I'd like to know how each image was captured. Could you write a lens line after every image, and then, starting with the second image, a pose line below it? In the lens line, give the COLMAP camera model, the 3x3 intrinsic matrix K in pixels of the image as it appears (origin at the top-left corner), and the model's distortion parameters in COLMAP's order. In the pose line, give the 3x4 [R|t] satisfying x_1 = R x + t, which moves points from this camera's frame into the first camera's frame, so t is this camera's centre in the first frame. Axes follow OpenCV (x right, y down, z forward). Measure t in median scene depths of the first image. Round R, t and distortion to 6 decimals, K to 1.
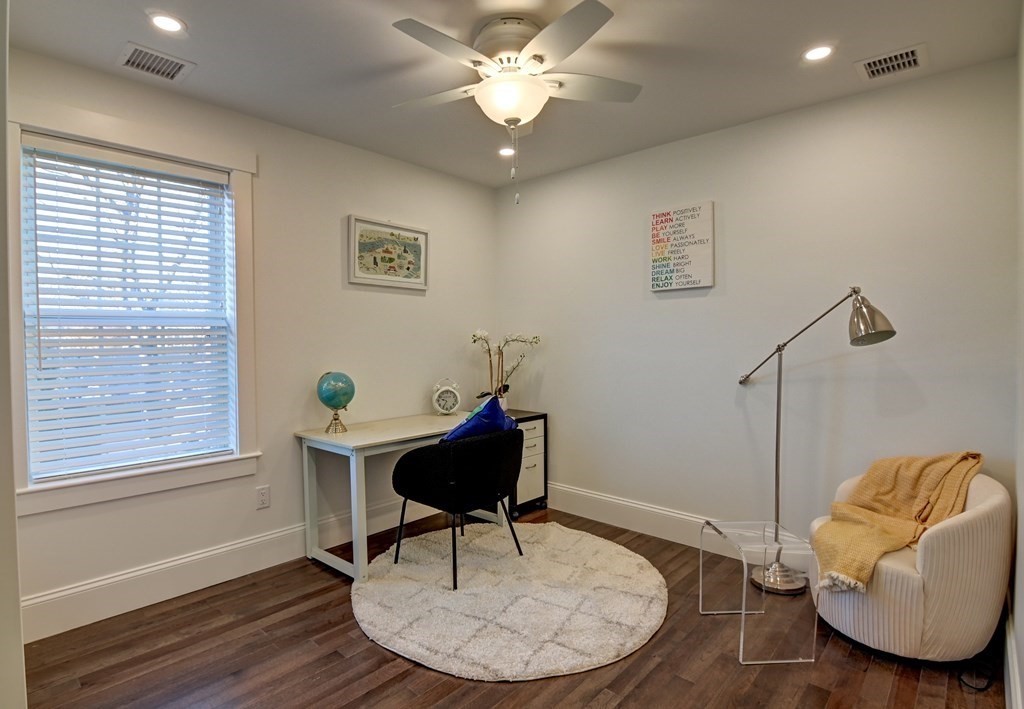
lens RADIAL K [[522.9, 0, 525.0], [0, 522.9, 348.5], [0, 0, 1]] dist [-0.001256, -0.015846]
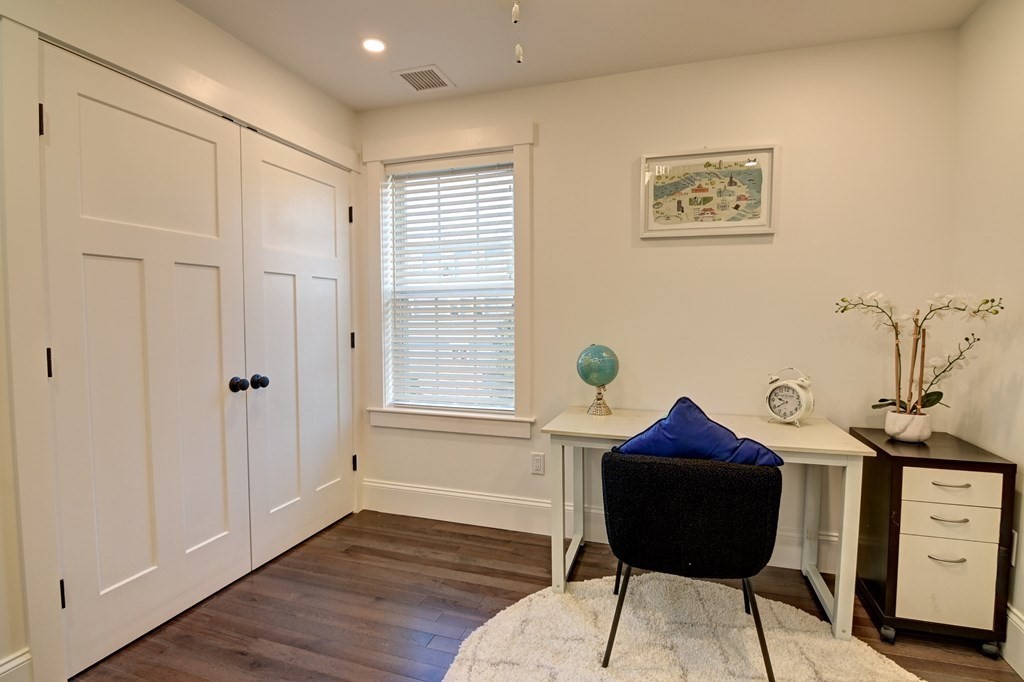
lens RADIAL K [[507.4, 0, 512.2], [0, 507.4, 337.7], [0, 0, 1]] dist [-0.014538, -0.006426]
pose [[0.382841, 0.040876, -0.922909, 0.313289], [-0.018761, 0.999159, 0.036471, 0.004844], [0.923624, 0.003352, 0.383286, 0.479020]]
